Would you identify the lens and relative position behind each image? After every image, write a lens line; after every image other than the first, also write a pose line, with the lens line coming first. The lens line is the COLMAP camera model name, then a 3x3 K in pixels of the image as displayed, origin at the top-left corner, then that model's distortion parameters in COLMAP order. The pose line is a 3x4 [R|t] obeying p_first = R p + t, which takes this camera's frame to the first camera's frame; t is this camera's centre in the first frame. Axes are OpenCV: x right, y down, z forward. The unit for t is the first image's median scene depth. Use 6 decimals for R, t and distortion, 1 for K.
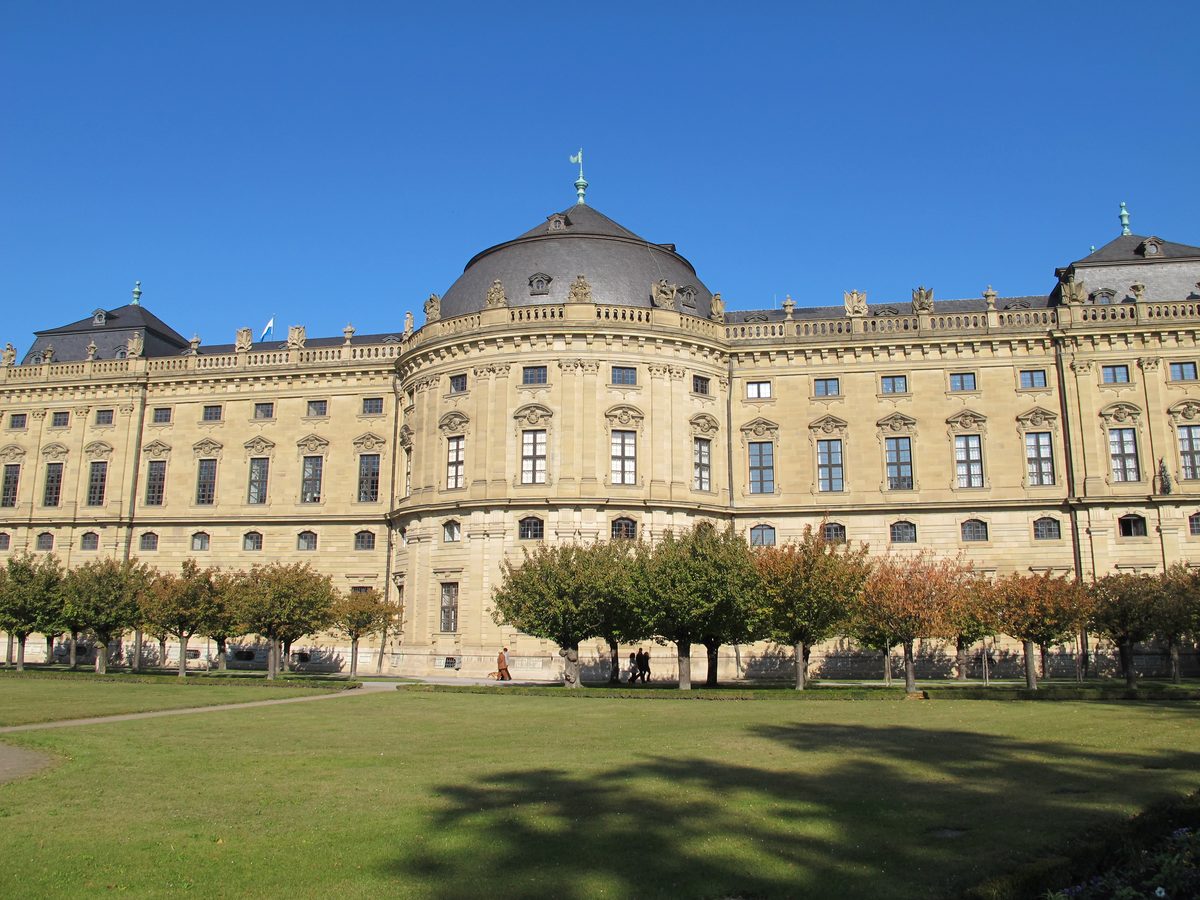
lens RADIAL K [[996.5, 0, 600.0], [0, 996.5, 449.3], [0, 0, 1]] dist [-0.097518, 0.019622]
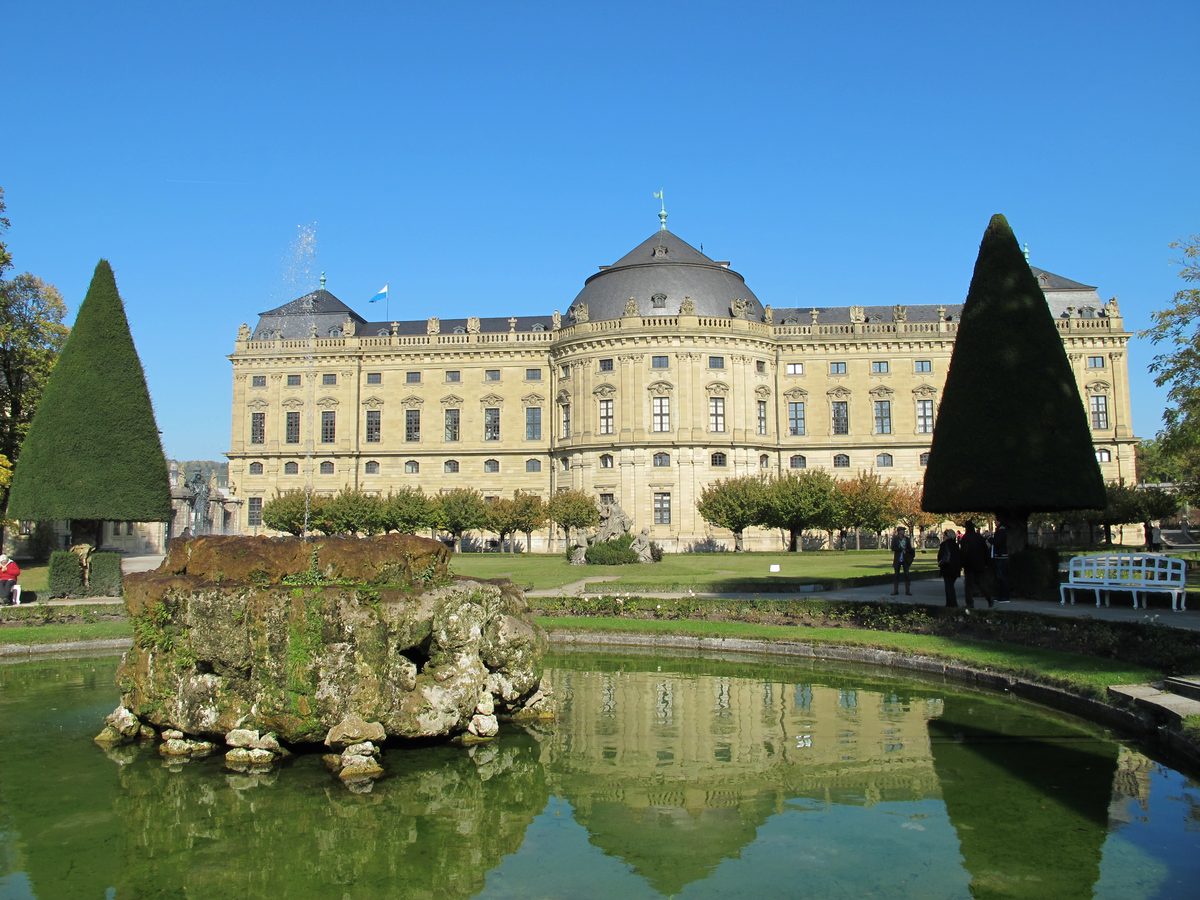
lens RADIAL K [[996.5, 0, 600.4], [0, 996.5, 450.1], [0, 0, 1]] dist [-0.097518, 0.019622]
pose [[0.995315, -0.007536, 0.096393, -0.299404], [-0.003292, 0.993738, 0.111687, -0.106973], [-0.096631, -0.111481, 0.989057, -0.534306]]
